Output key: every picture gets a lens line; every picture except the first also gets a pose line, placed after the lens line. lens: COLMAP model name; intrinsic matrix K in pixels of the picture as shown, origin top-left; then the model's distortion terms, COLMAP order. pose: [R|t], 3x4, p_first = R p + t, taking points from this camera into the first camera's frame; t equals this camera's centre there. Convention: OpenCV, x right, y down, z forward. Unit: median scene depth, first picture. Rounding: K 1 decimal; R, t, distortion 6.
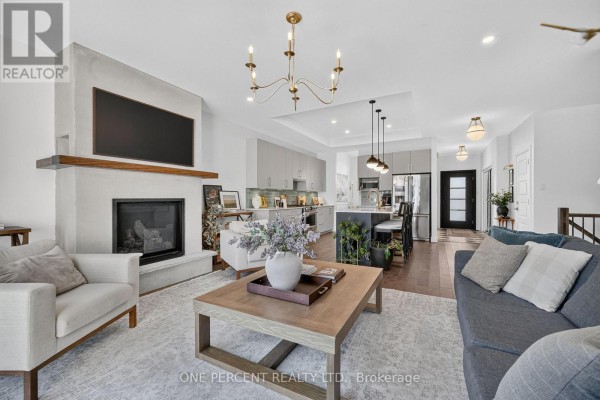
lens RADIAL K [[247.1, 0, 301.1], [0, 247.1, 199.5], [0, 0, 1]] dist [-0.004488, 0.000725]
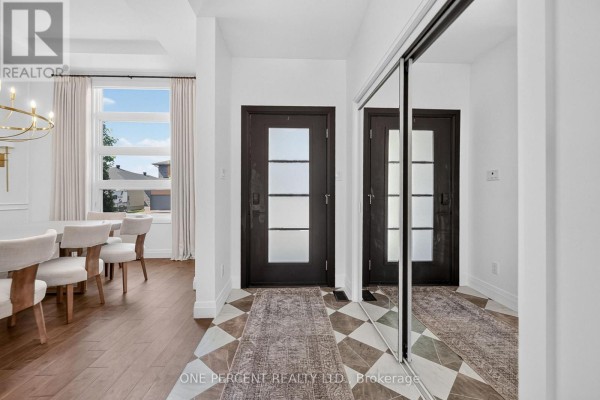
lens RADIAL K [[247.1, 0, 294.8], [0, 247.1, 193.0], [0, 0, 1]] dist [-0.004488, 0.000725]
pose [[0.864508, 0.003309, 0.502609, 0.480100], [-0.002356, 0.999994, -0.002532, -0.003539], [-0.502614, 0.001005, 0.864510, 0.717149]]
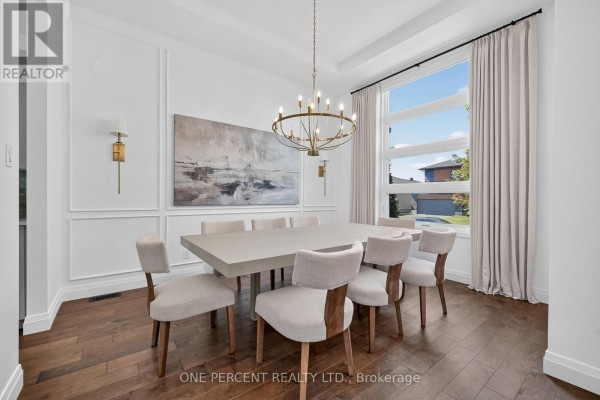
lens RADIAL K [[247.1, 0, 302.4], [0, 247.1, 197.5], [0, 0, 1]] dist [-0.004488, 0.000725]
pose [[0.908964, 0.007961, -0.416799, 0.443607], [-0.007173, 0.999968, 0.003455, -0.003789], [0.416813, -0.000151, 0.908992, 0.825586]]
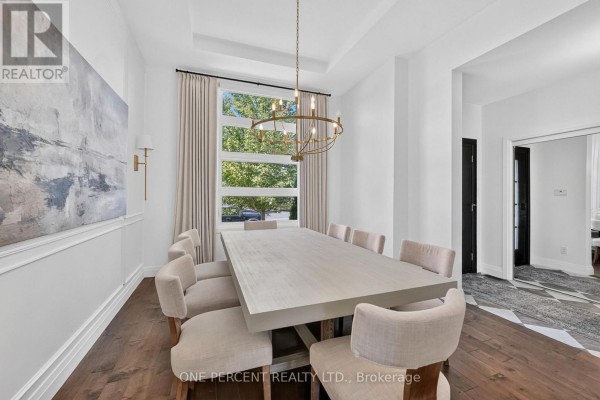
lens RADIAL K [[247.1, 0, 295.4], [0, 247.1, 185.7], [0, 0, 1]] dist [-0.004488, 0.000725]
pose [[0.662921, 0.033244, 0.747951, 0.146144], [-0.012703, 0.999369, -0.033161, -0.016655], [-0.748582, 0.012482, 0.662925, 0.918382]]
